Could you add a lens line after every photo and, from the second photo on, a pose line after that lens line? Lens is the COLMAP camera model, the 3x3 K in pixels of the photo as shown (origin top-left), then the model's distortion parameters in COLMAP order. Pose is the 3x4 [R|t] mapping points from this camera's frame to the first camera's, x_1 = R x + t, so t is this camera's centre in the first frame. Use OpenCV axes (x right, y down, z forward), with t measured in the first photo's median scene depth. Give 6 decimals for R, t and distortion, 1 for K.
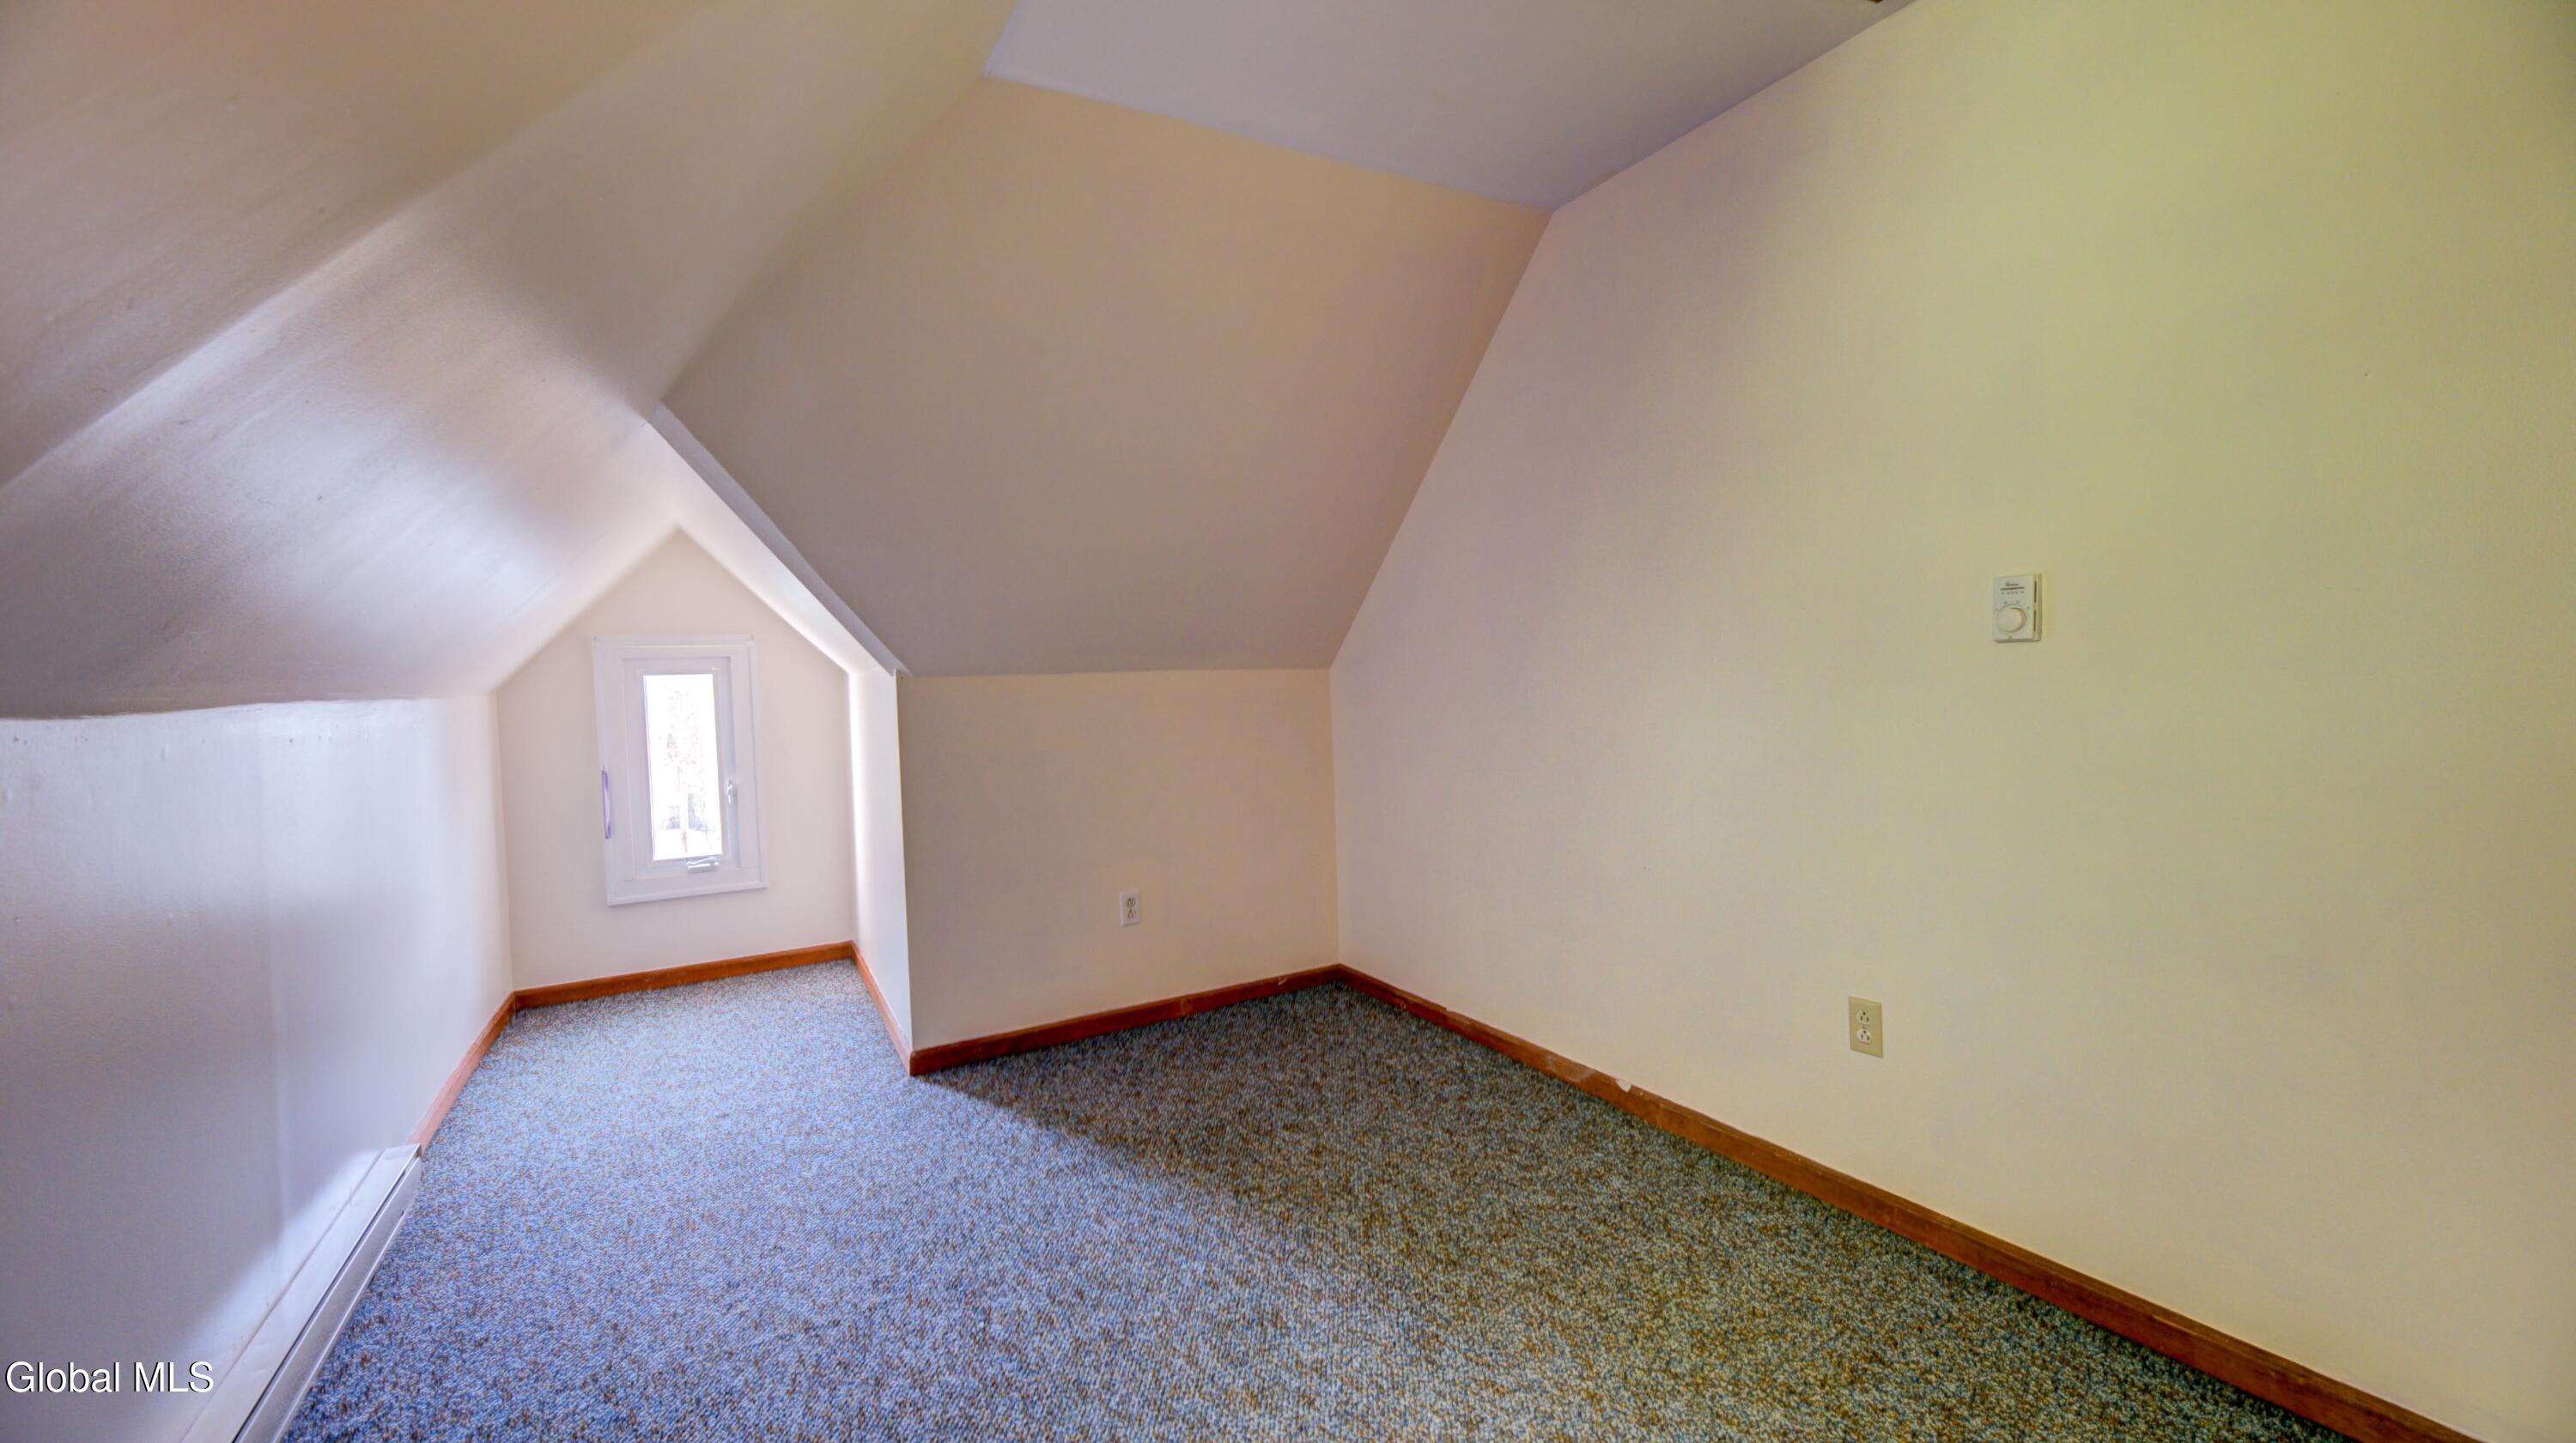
lens RADIAL K [[1049.6, 0, 1288.0], [0, 1049.6, 721.5], [0, 0, 1]] dist [0.000165, 0.000038]
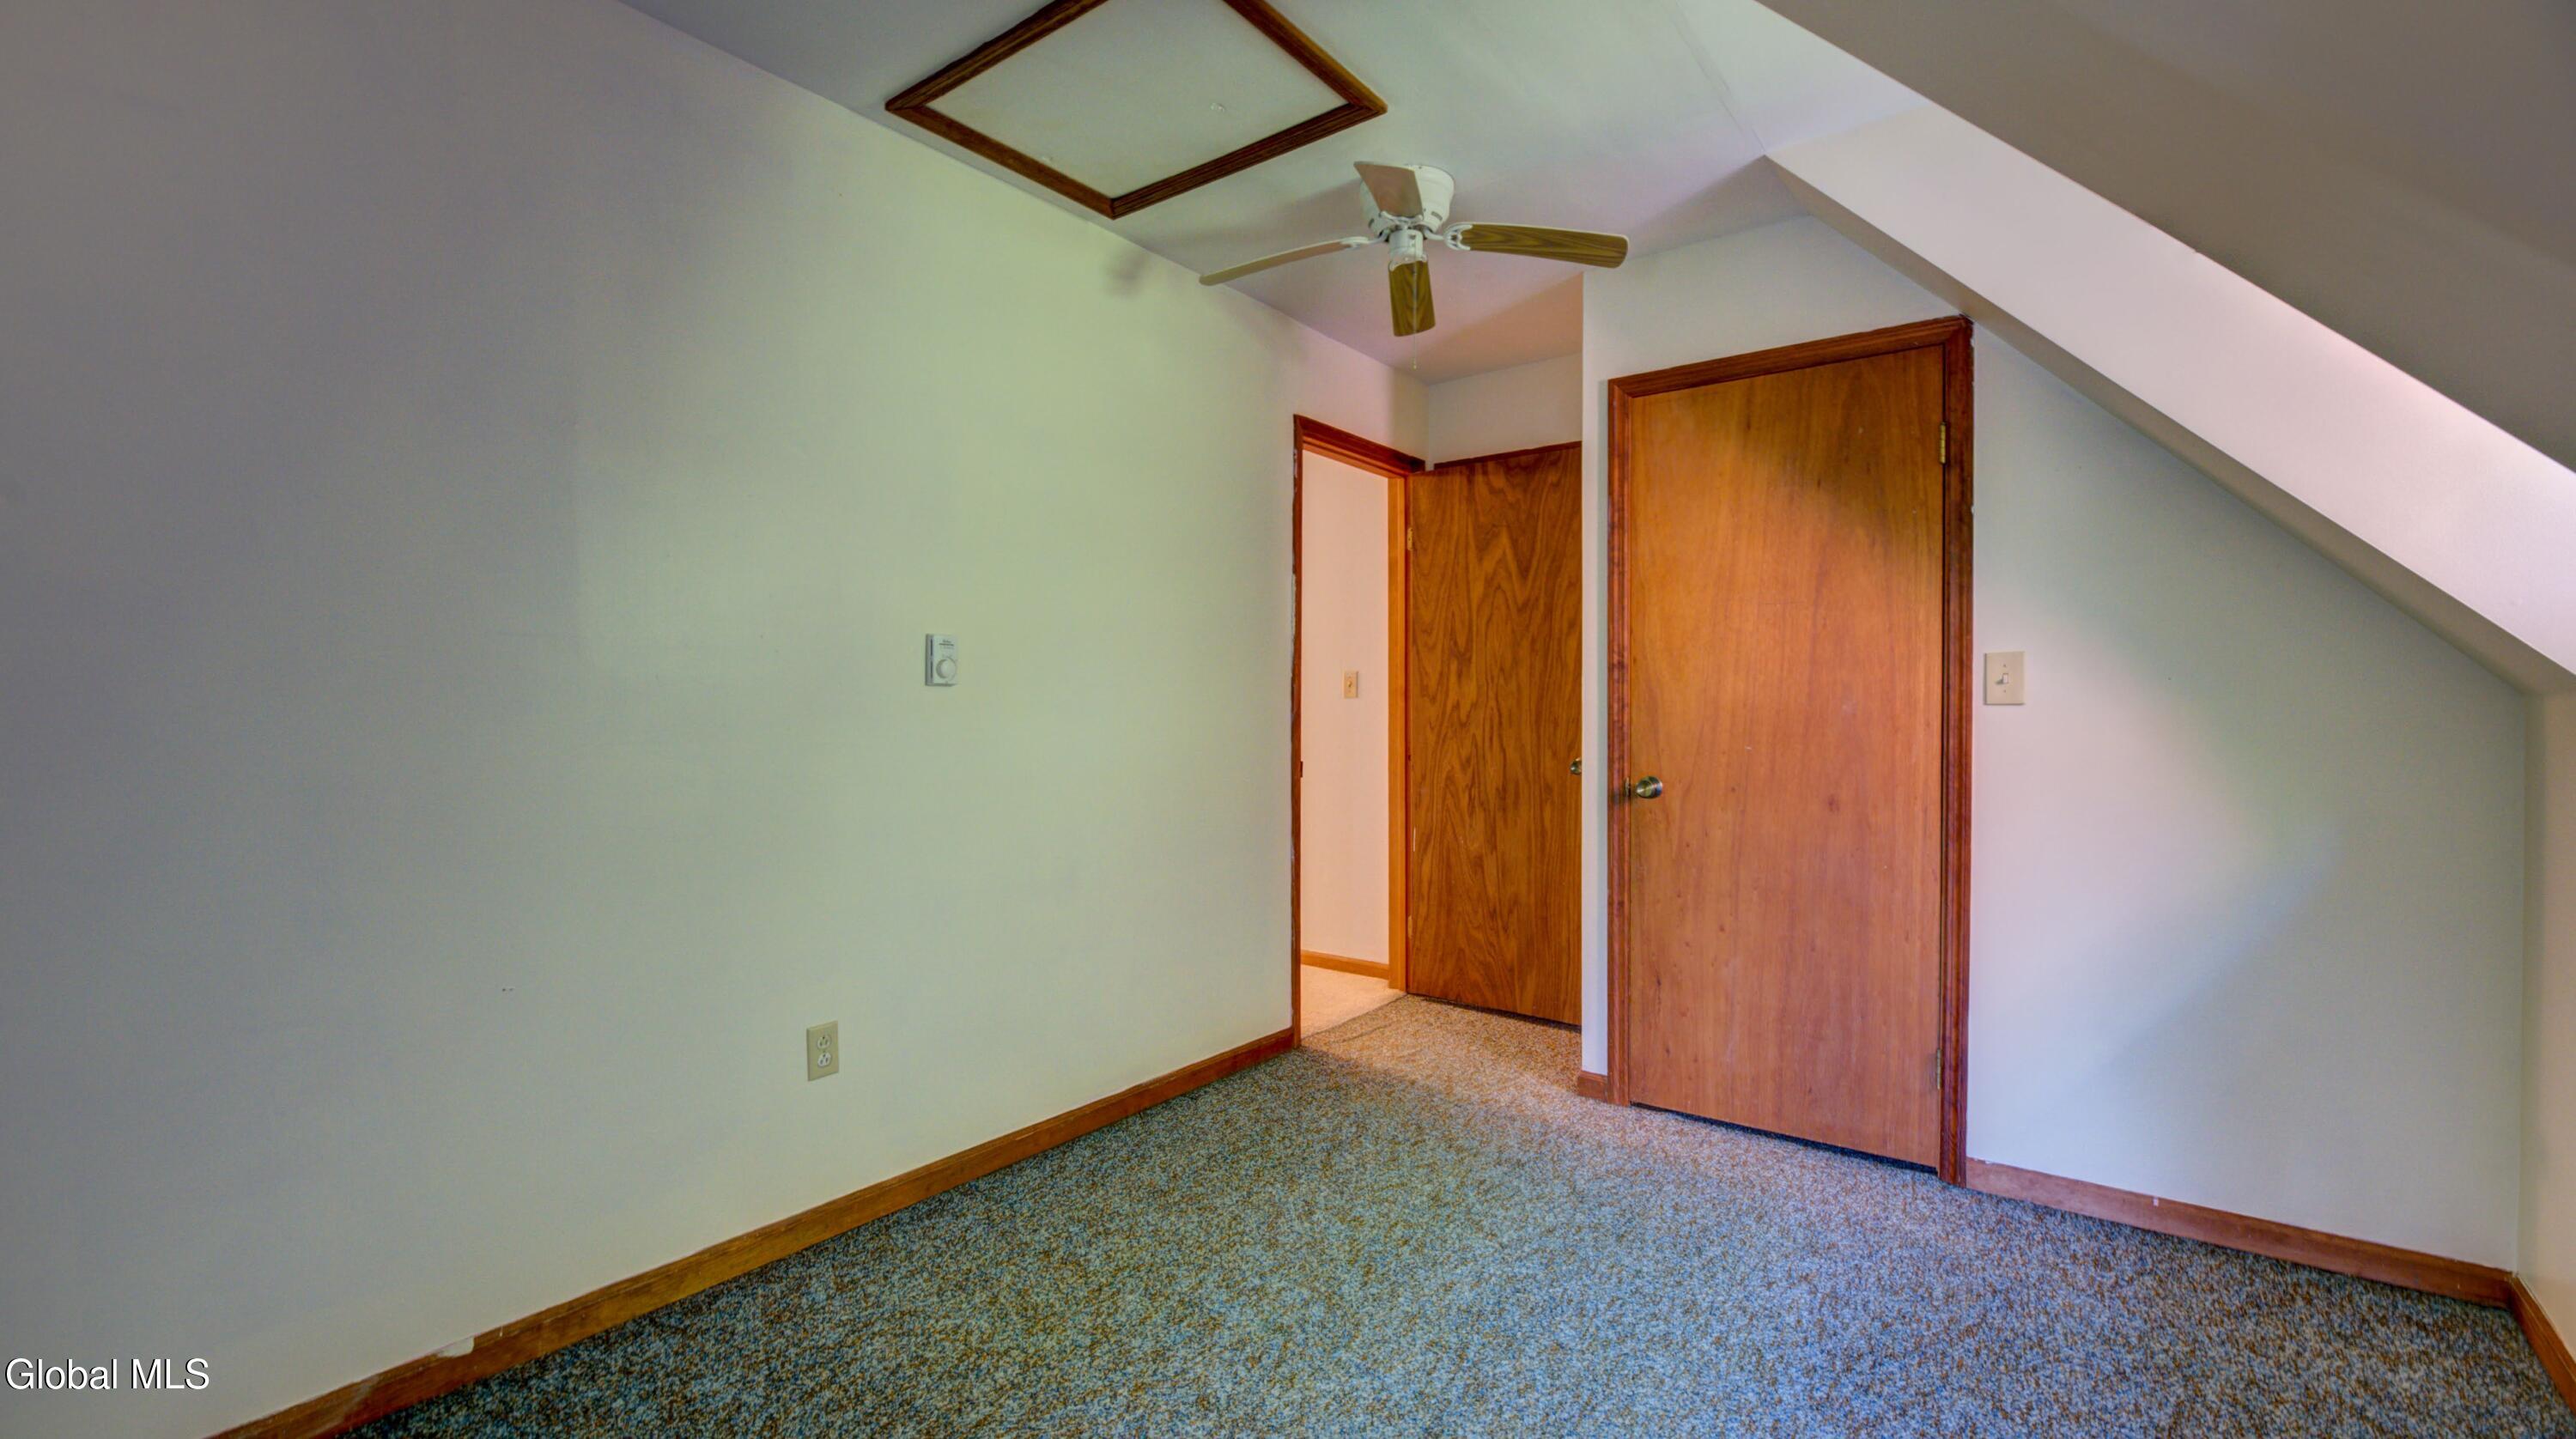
lens RADIAL K [[1049.7, 0, 1288.0], [0, 1049.7, 719.5], [0, 0, 1]] dist [0.000165, 0.000038]
pose [[-0.395200, 0.017228, 0.918433, -0.579648], [0.037867, 0.999280, -0.002451, -0.013651], [-0.917814, 0.033810, -0.395568, 0.975898]]
